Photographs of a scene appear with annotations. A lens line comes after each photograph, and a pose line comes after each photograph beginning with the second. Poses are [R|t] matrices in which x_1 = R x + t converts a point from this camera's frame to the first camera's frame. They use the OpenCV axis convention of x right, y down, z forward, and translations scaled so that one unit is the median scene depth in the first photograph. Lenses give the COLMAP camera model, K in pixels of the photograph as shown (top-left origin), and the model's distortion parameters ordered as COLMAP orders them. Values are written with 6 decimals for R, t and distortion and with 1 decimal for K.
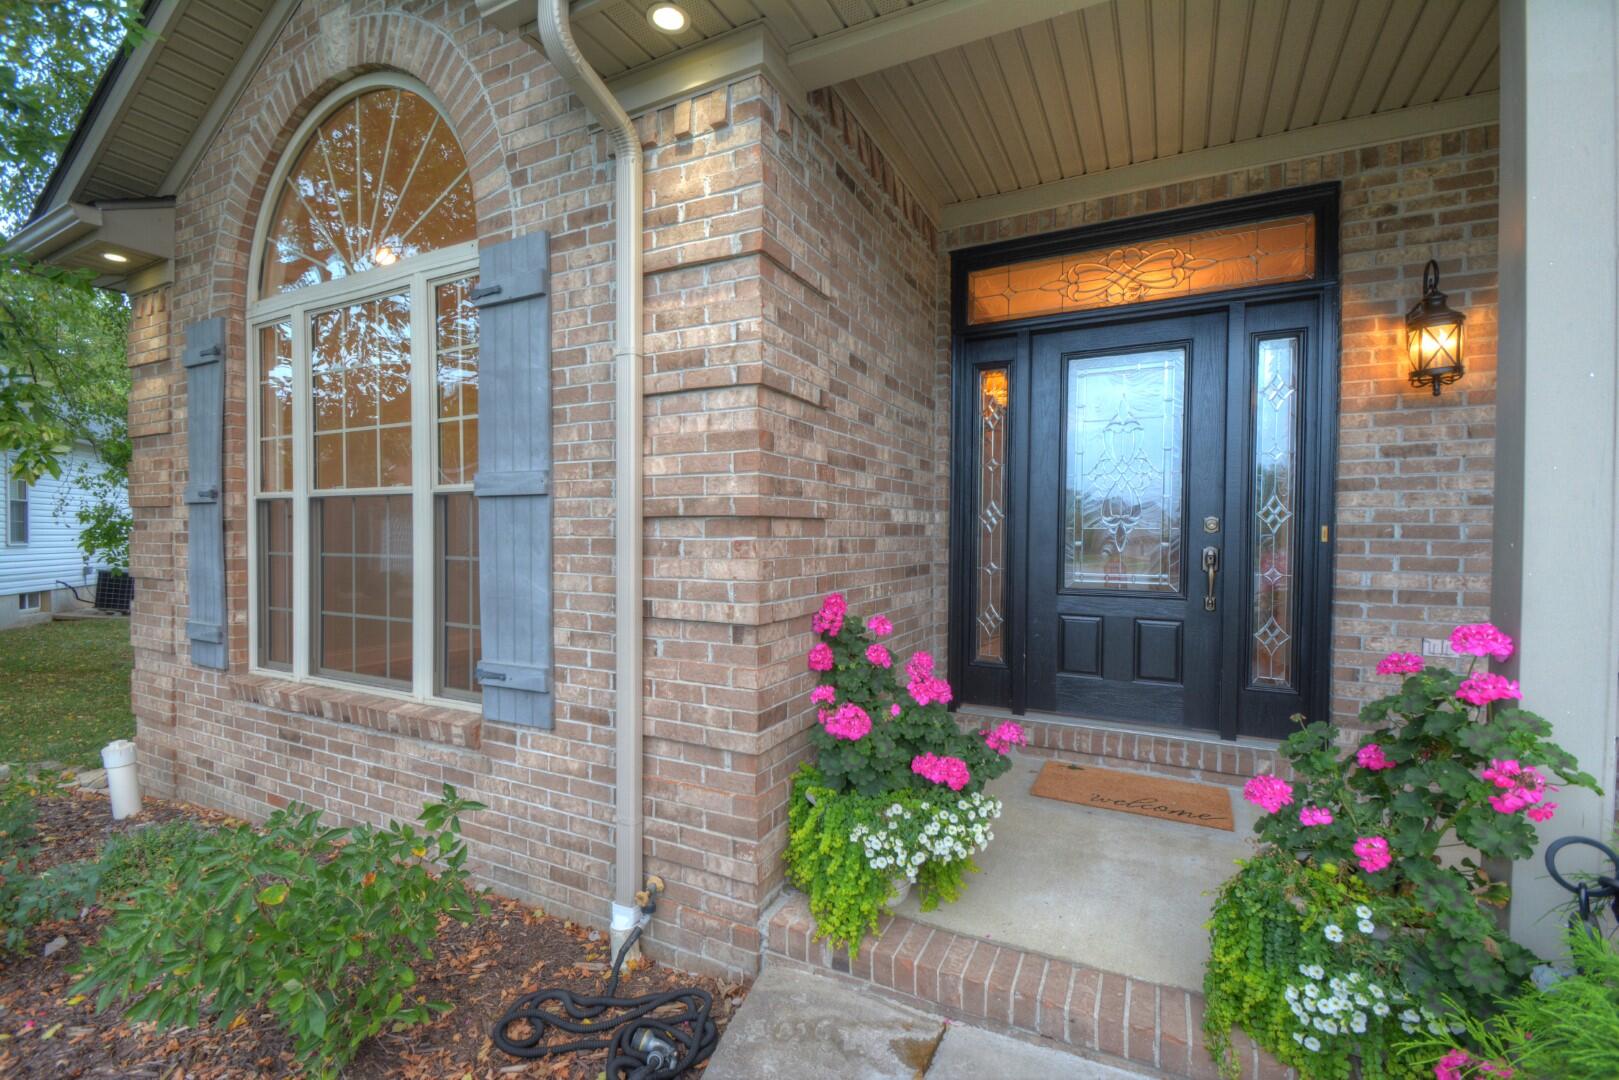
lens RADIAL K [[715.8, 0, 804.3], [0, 715.8, 549.1], [0, 0, 1]] dist [-0.001238, -0.000560]
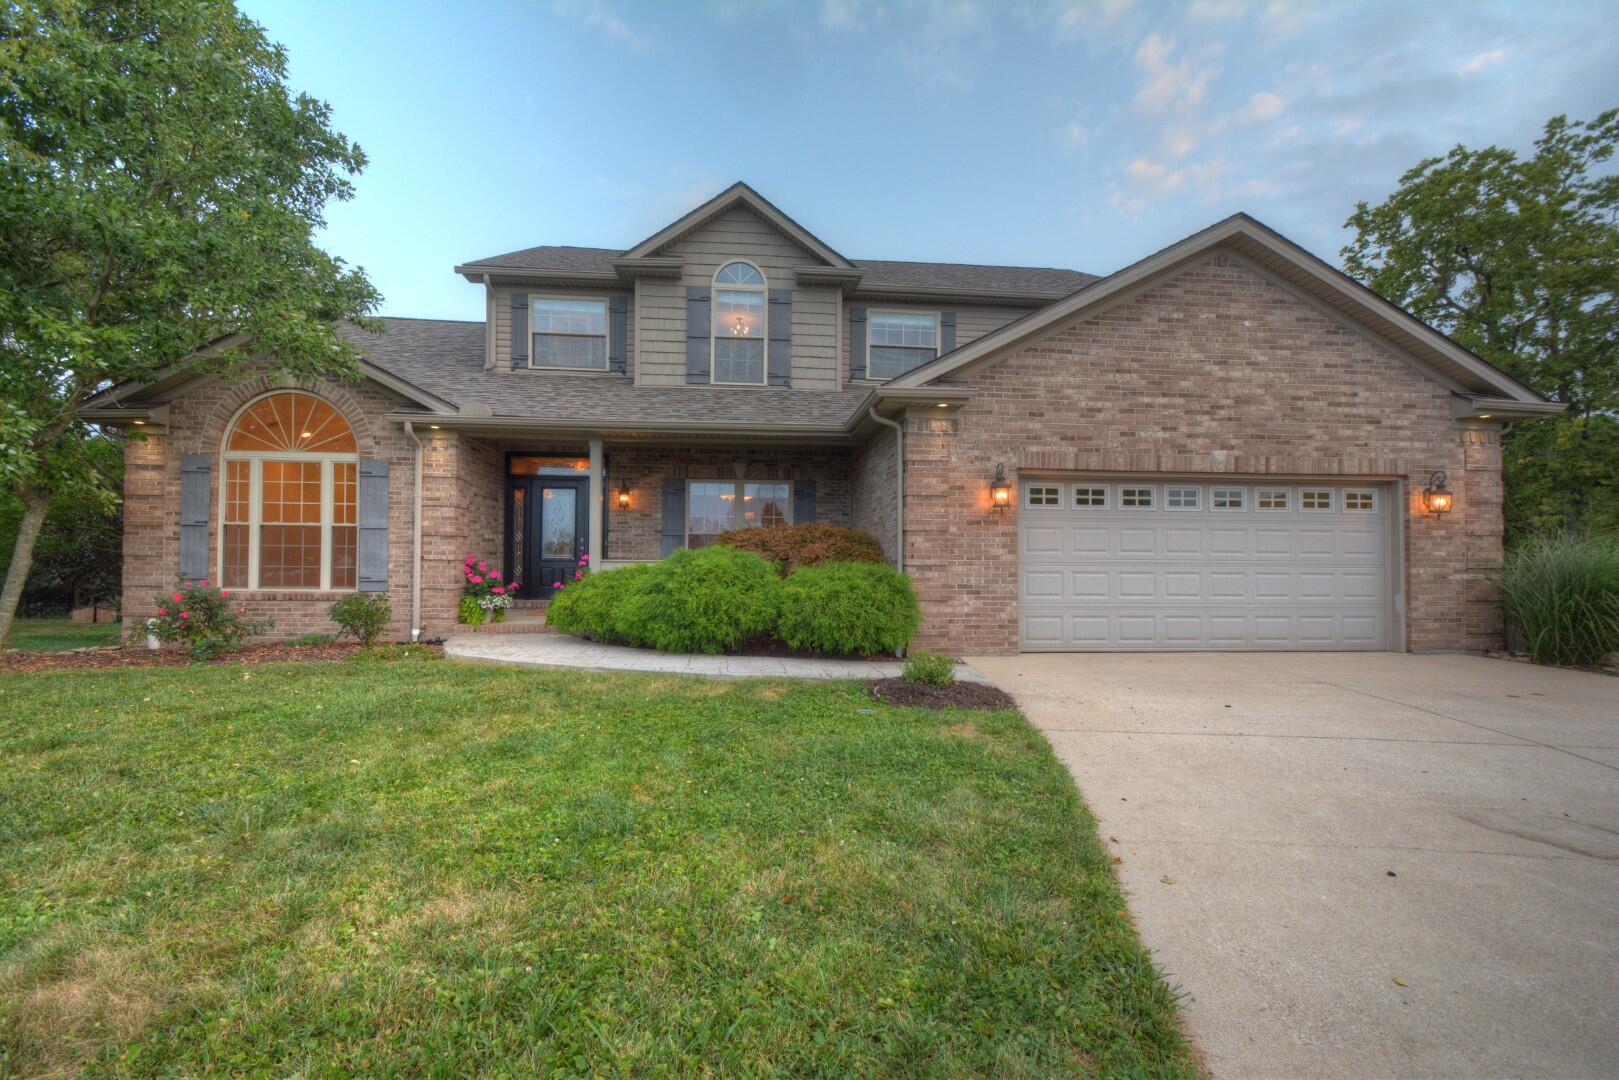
lens RADIAL K [[715.8, 0, 809.4], [0, 715.8, 556.5], [0, 0, 1]] dist [-0.001238, -0.000560]
pose [[0.838224, 0.005903, 0.545294, -0.557266], [0.003872, 0.999852, -0.016776, 0.145267], [-0.545312, 0.016173, 0.838077, -3.427011]]
